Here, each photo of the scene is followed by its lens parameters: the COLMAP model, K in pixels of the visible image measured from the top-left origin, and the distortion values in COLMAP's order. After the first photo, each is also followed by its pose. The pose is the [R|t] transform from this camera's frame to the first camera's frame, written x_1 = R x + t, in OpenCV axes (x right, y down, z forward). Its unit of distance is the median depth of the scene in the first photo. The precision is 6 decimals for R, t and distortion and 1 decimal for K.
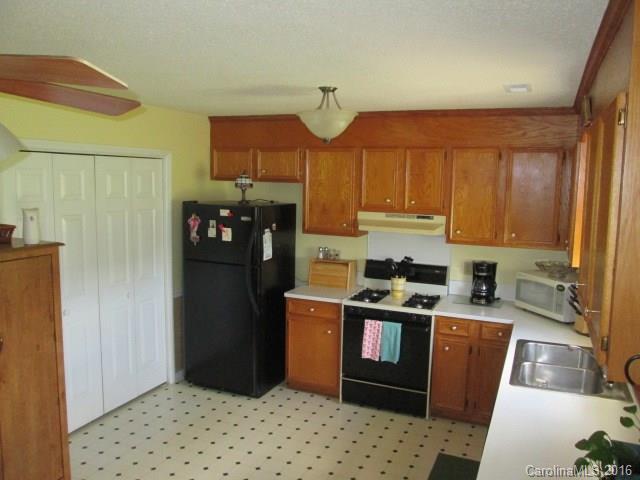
lens RADIAL K [[539.4, 0, 320.0], [0, 539.4, 240.0], [0, 0, 1]] dist [-0.016997, -0.006157]
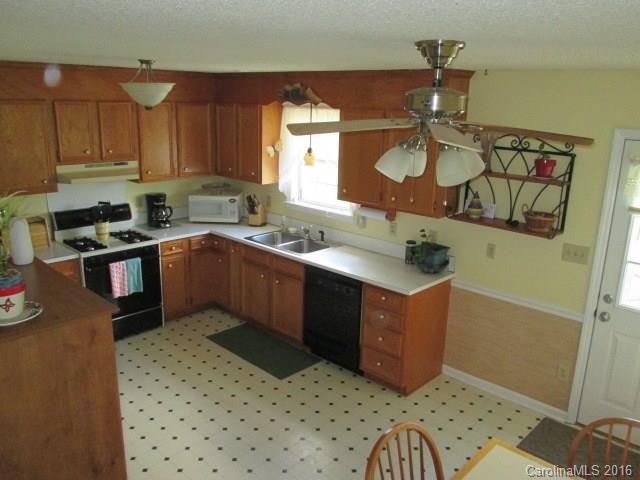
lens RADIAL K [[539.4, 0, 320.0], [0, 539.4, 240.0], [0, 0, 1]] dist [-0.016997, -0.006157]
pose [[0.379591, -0.250749, 0.890525, -0.690738], [0.099776, 0.968051, 0.230048, -0.104460], [-0.919758, 0.001529, 0.392482, 0.171550]]
